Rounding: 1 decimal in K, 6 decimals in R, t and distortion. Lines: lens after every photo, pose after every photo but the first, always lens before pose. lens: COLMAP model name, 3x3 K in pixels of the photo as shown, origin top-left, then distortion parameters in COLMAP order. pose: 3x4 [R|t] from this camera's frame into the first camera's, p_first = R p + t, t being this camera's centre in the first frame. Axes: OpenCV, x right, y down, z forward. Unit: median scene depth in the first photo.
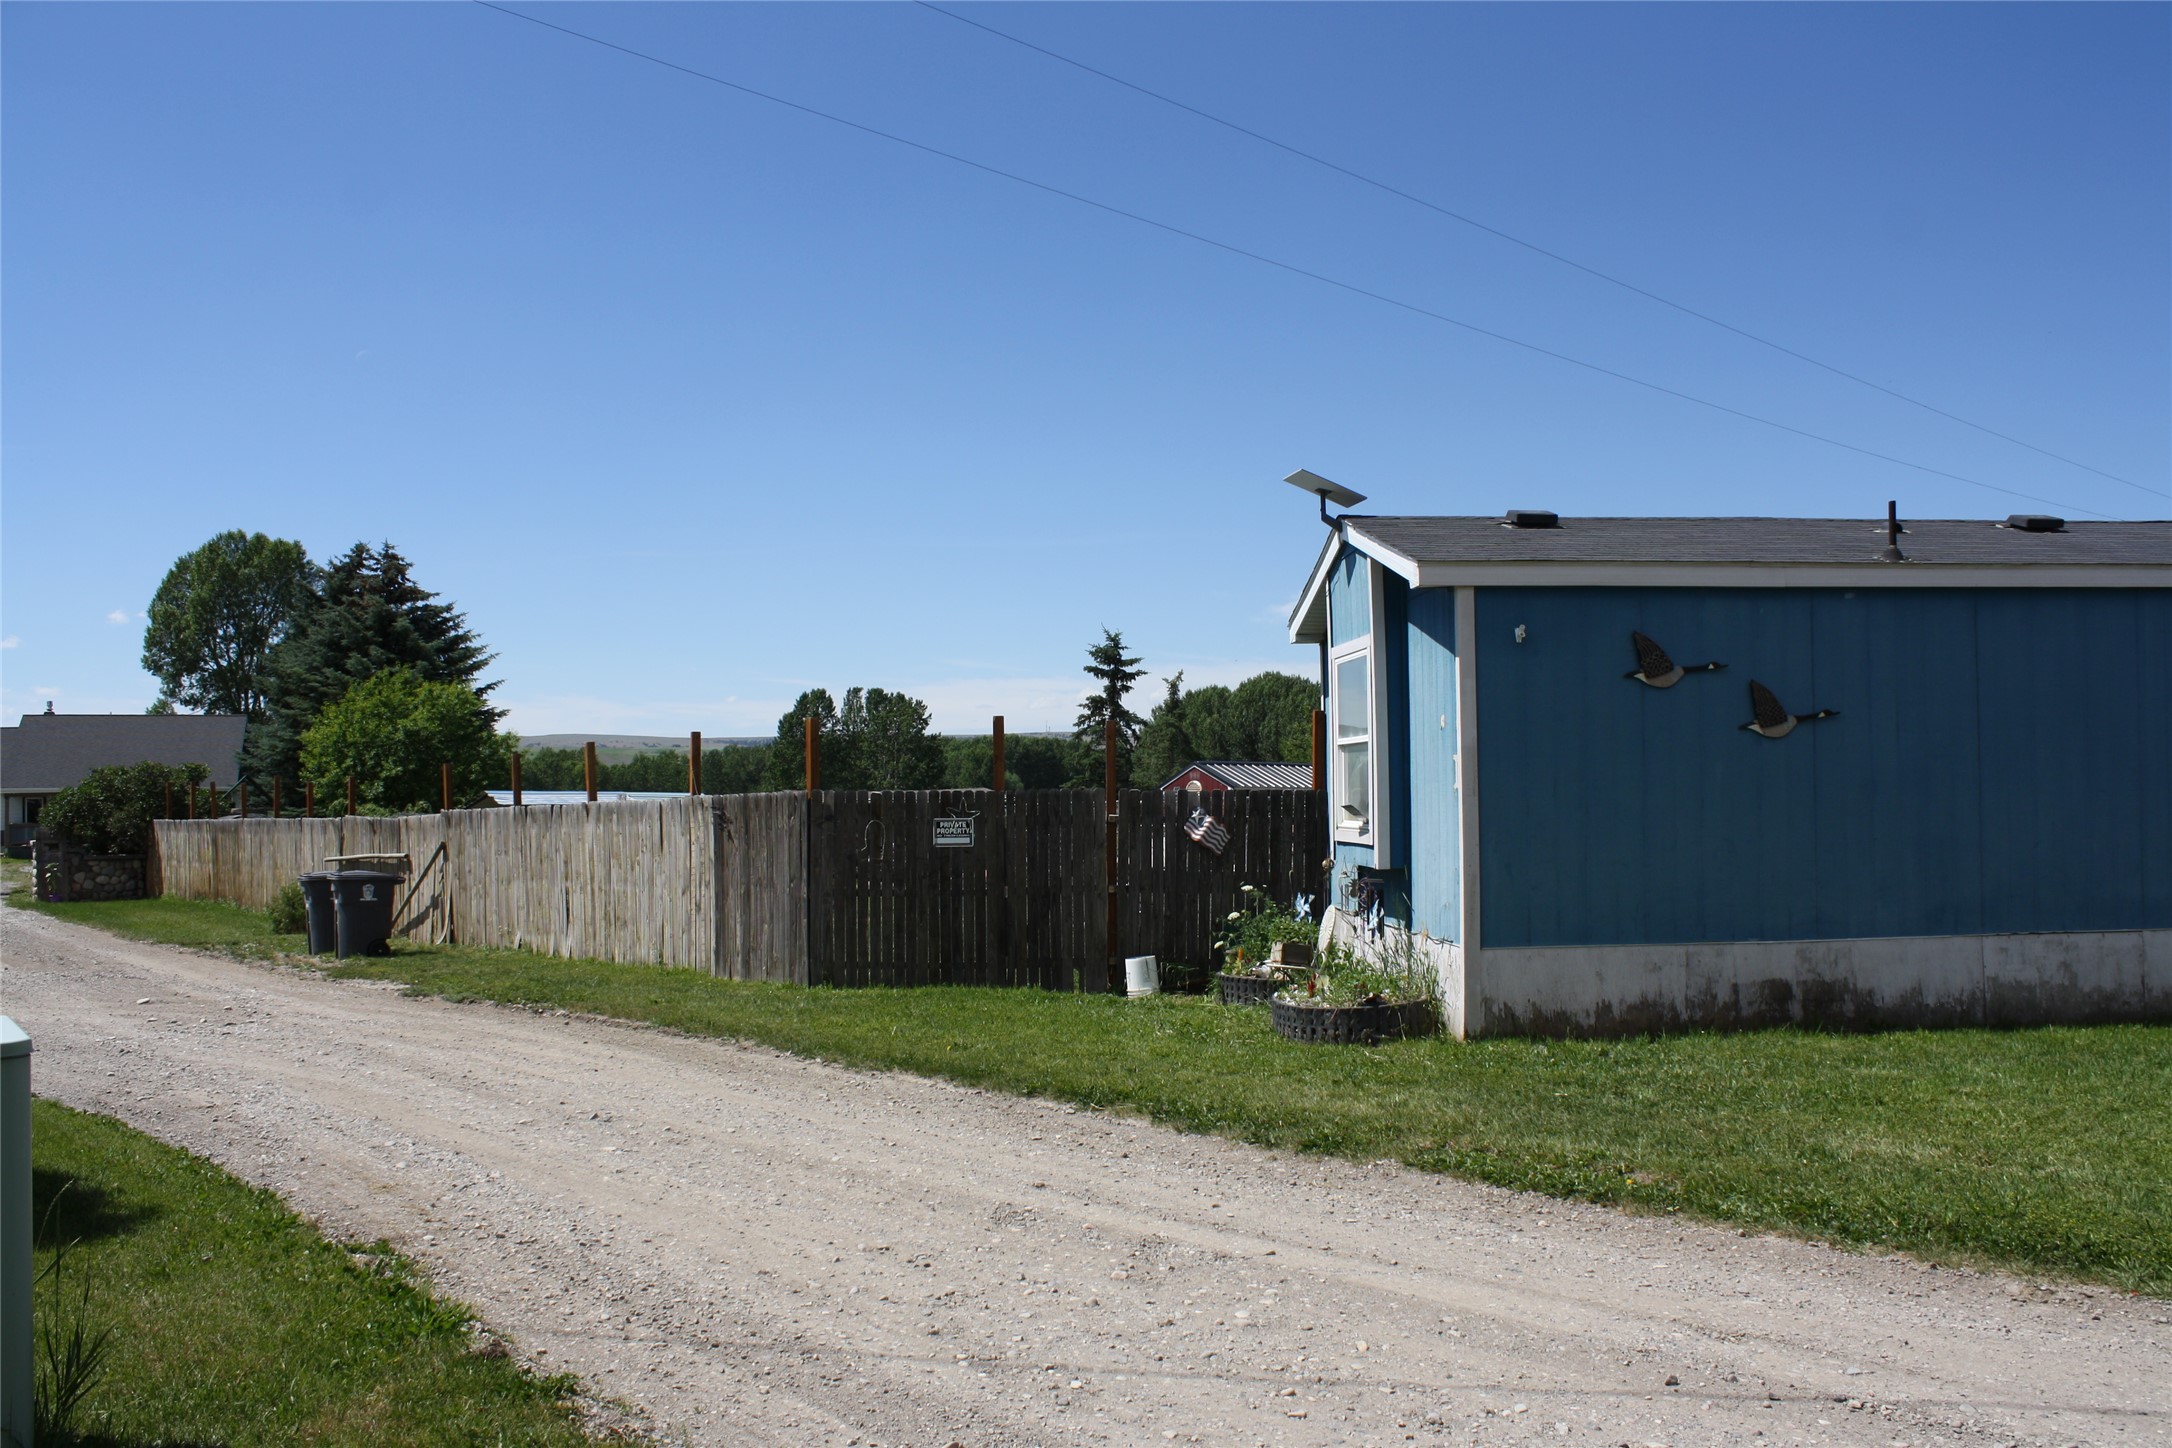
lens RADIAL K [[1842.0, 0, 1096.4], [0, 1842.0, 738.8], [0, 0, 1]] dist [-0.161650, 0.133710]
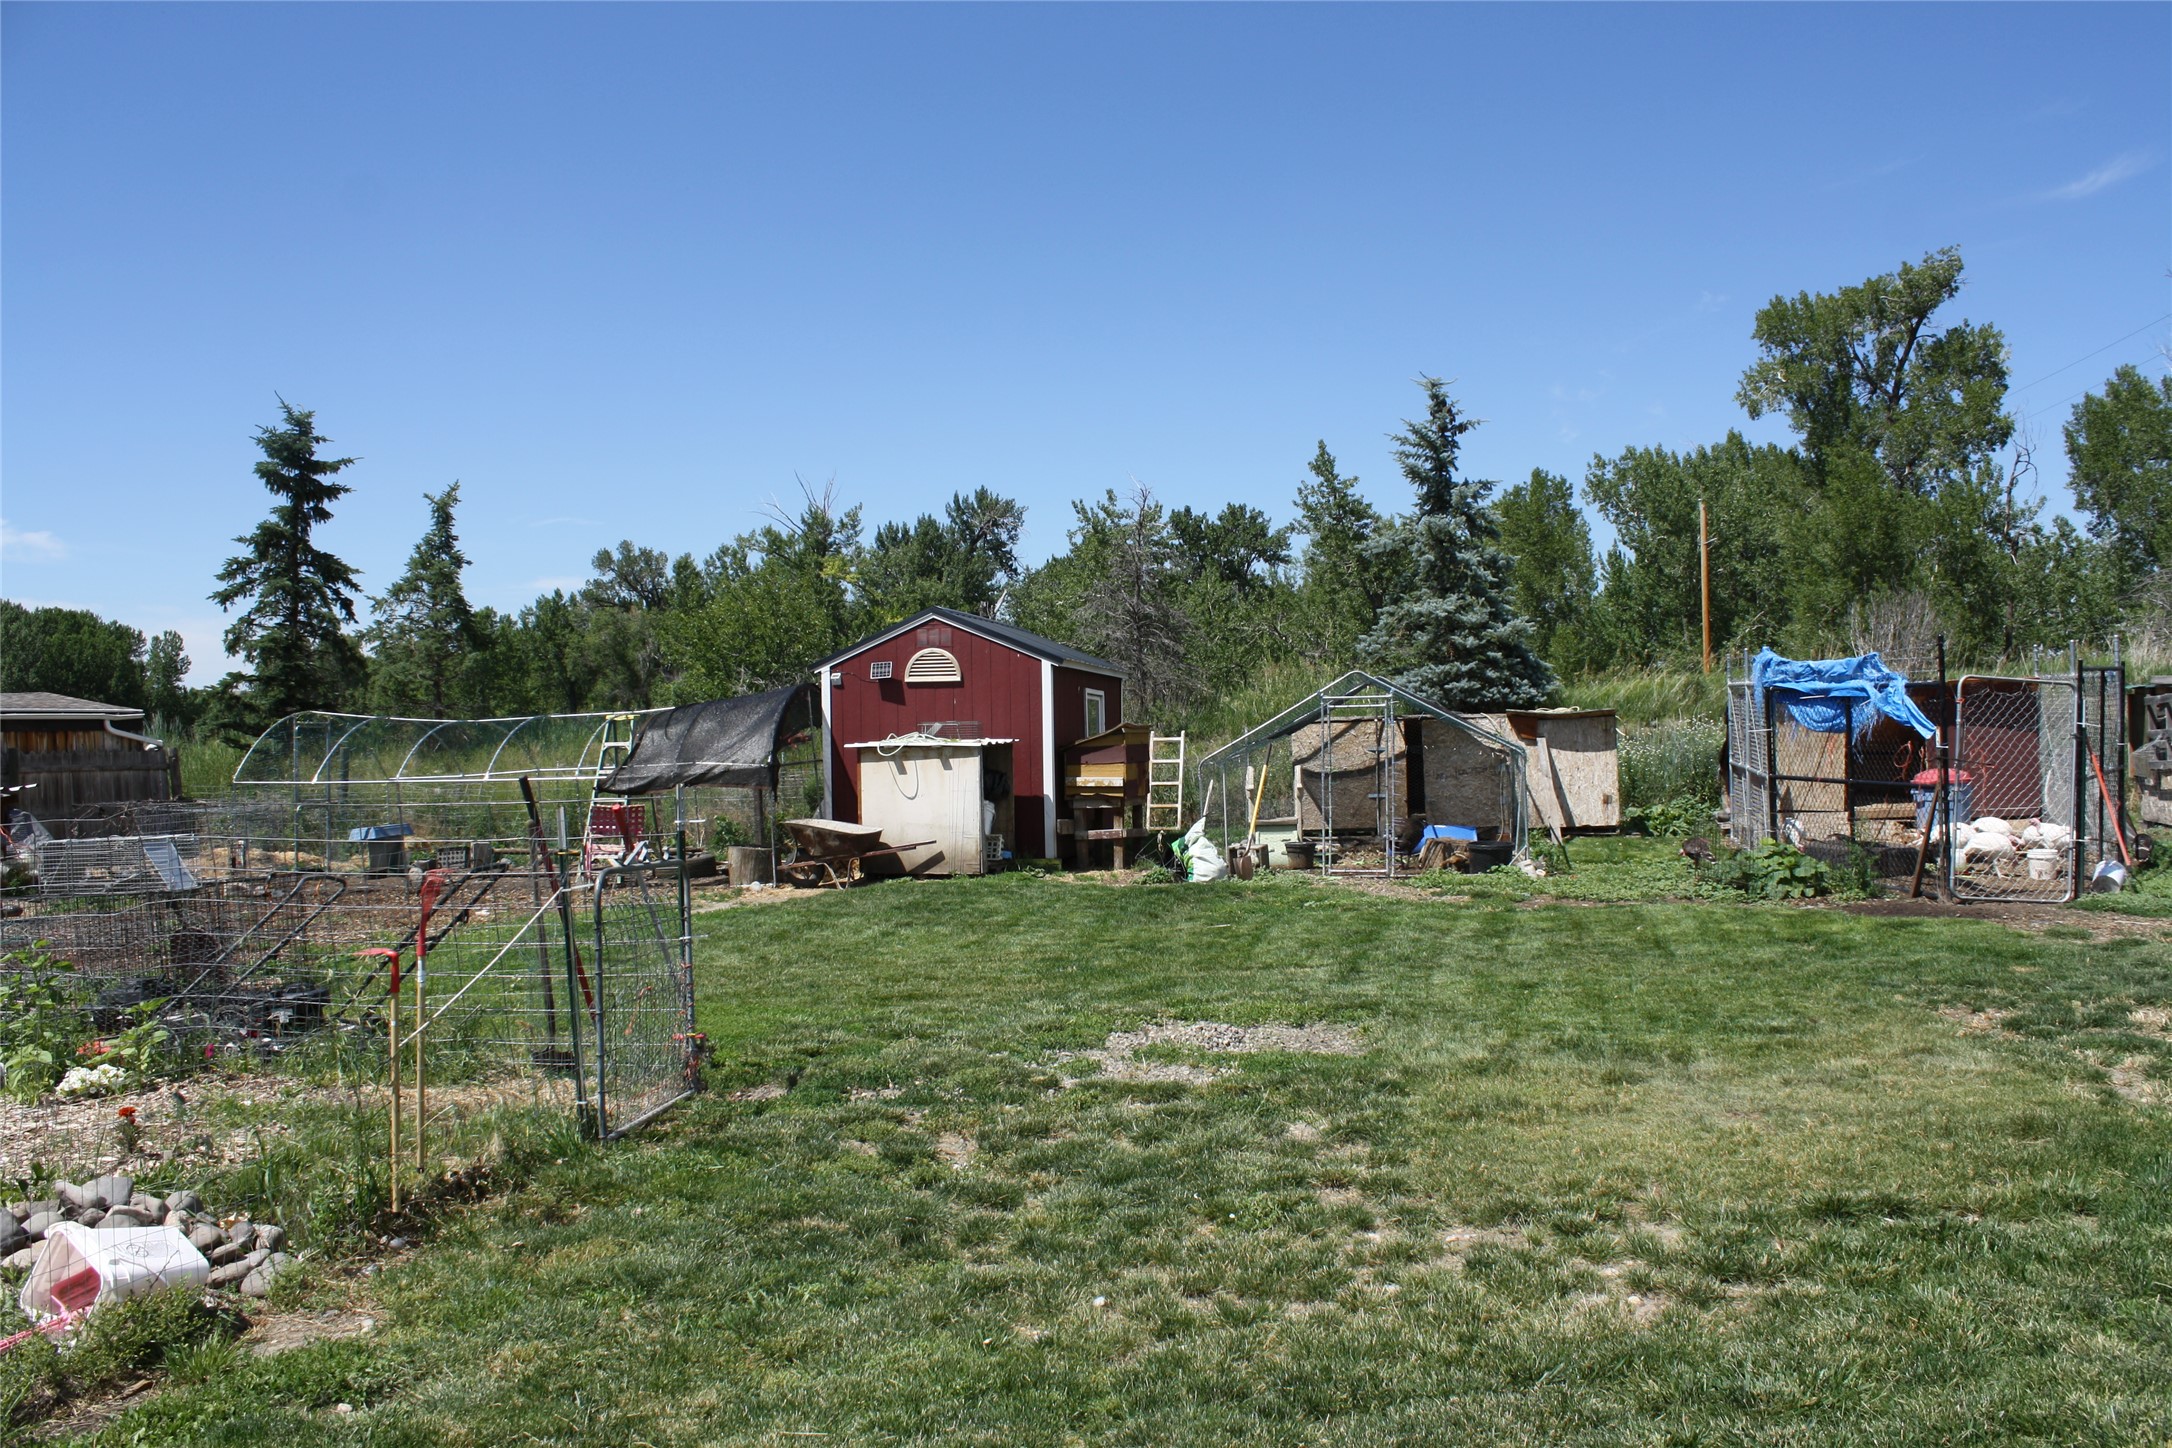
lens RADIAL K [[1842.0, 0, 1125.0], [0, 1842.0, 725.0], [0, 0, 1]] dist [-0.161650, 0.133710]
pose [[0.742999, 0.002933, 0.669287, -0.160287], [-0.013134, 0.999862, 0.010198, 0.026214], [-0.669164, -0.016368, 0.742934, 0.450397]]
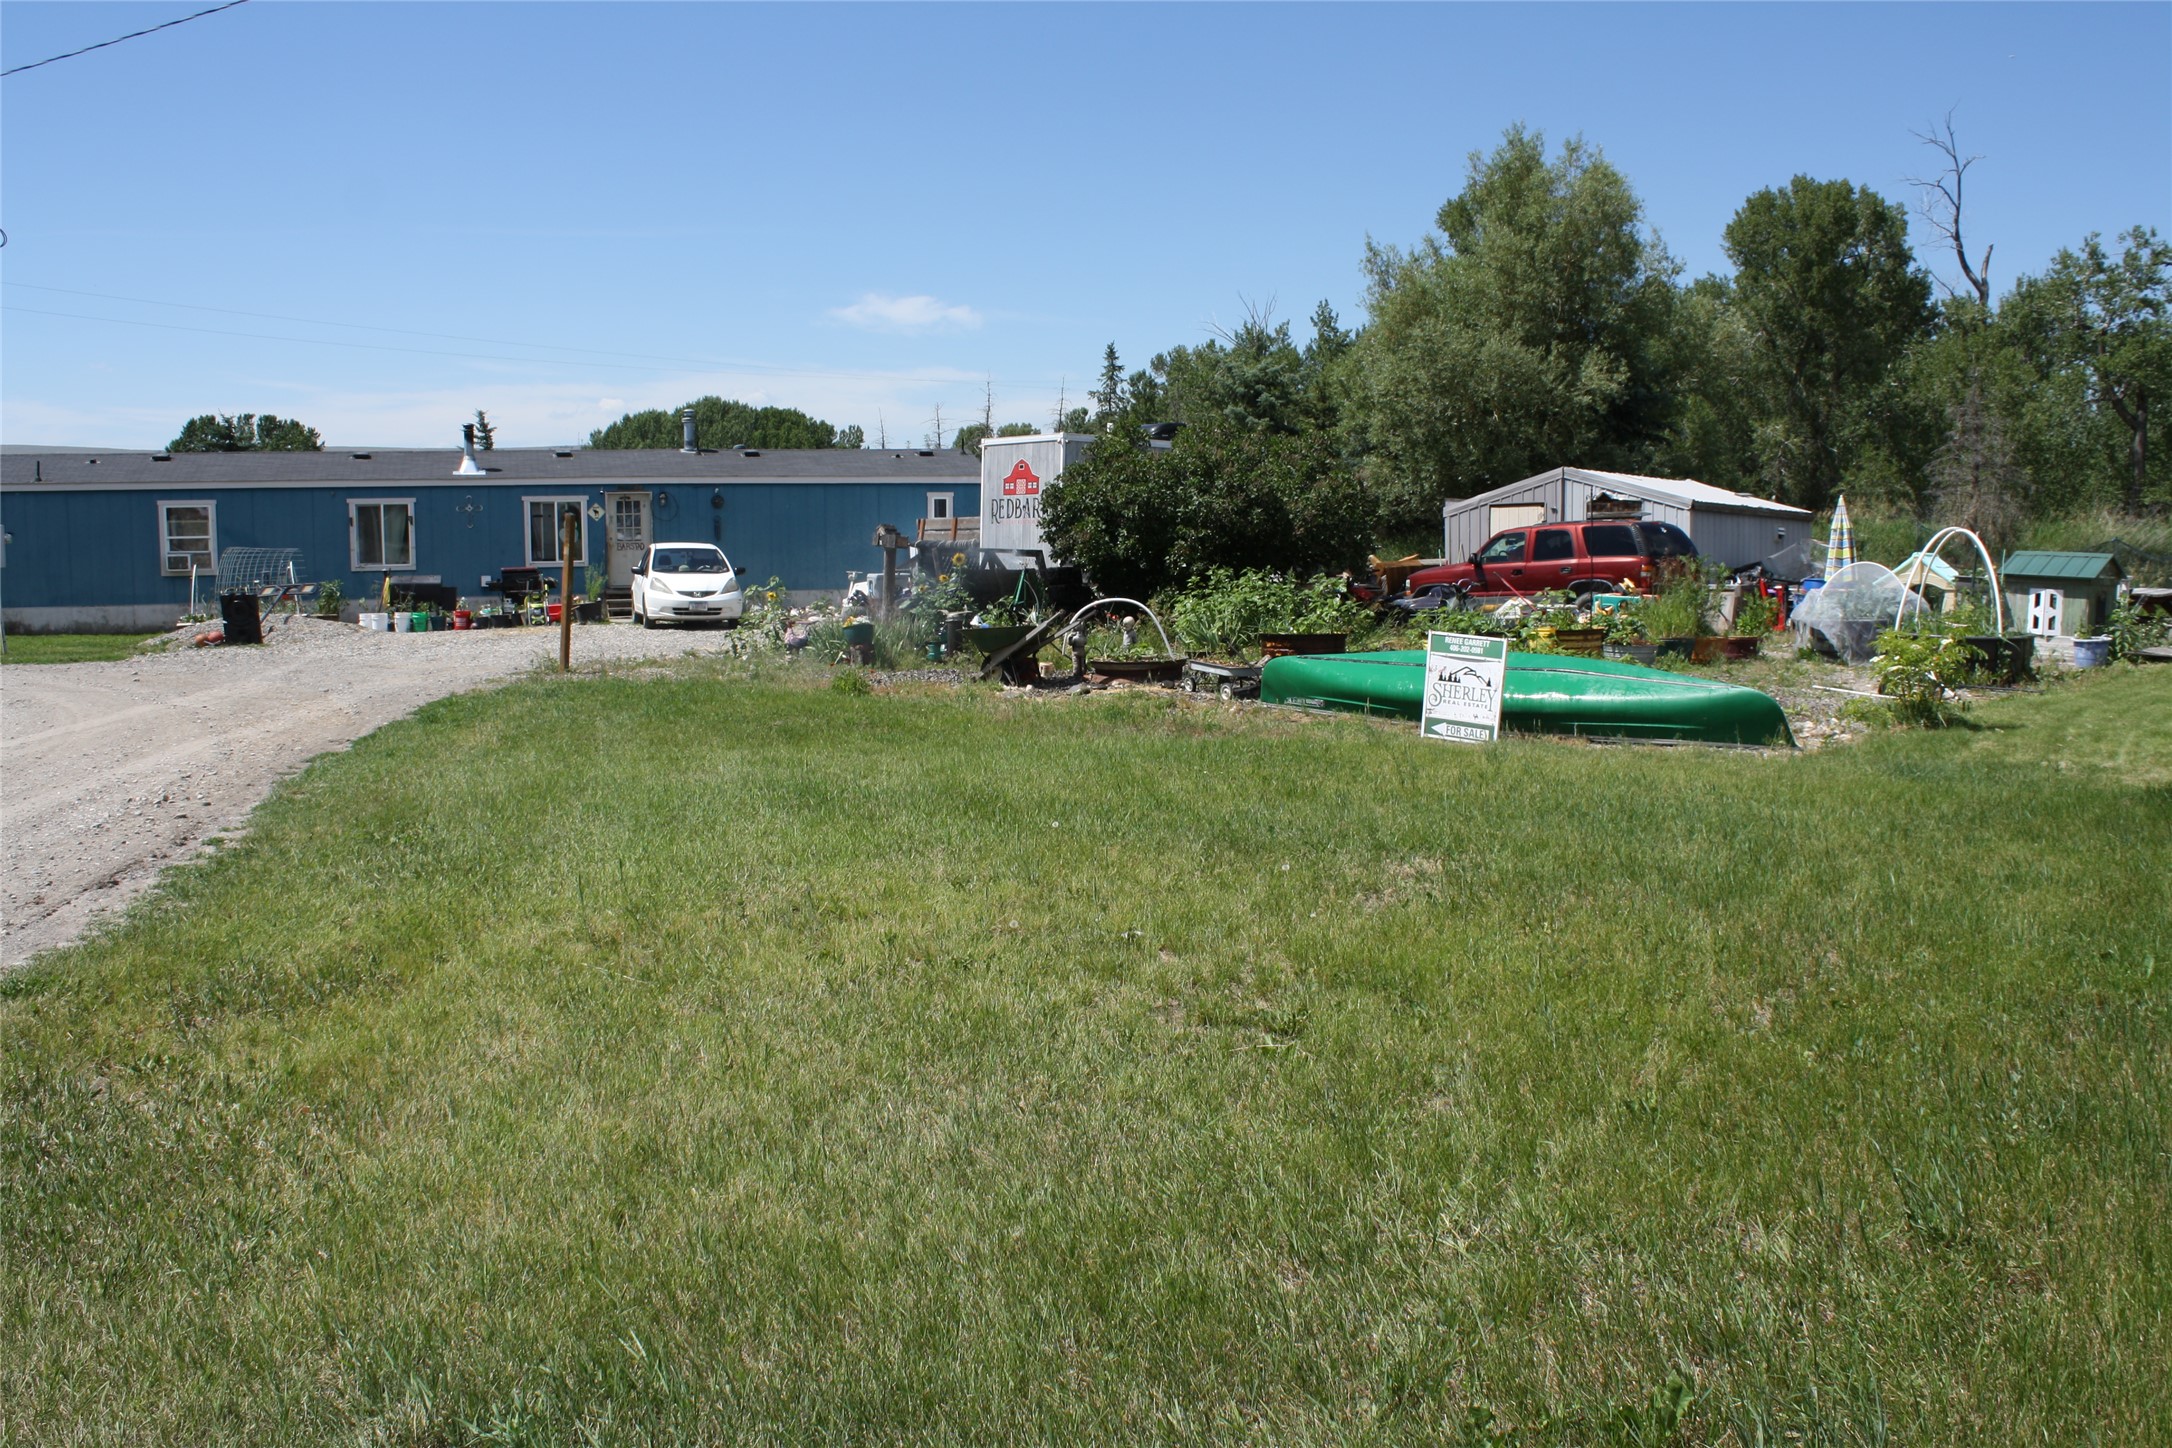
lens RADIAL K [[2033.9, 0, 1063.8], [0, 2033.9, 719.3], [0, 0, 1]] dist [-0.065435, 0.000000]
pose [[0.979650, -0.017566, 0.199944, 0.301339], [-0.008491, 0.991644, 0.128722, -0.031454], [-0.200534, -0.127800, 0.971315, -0.549731]]
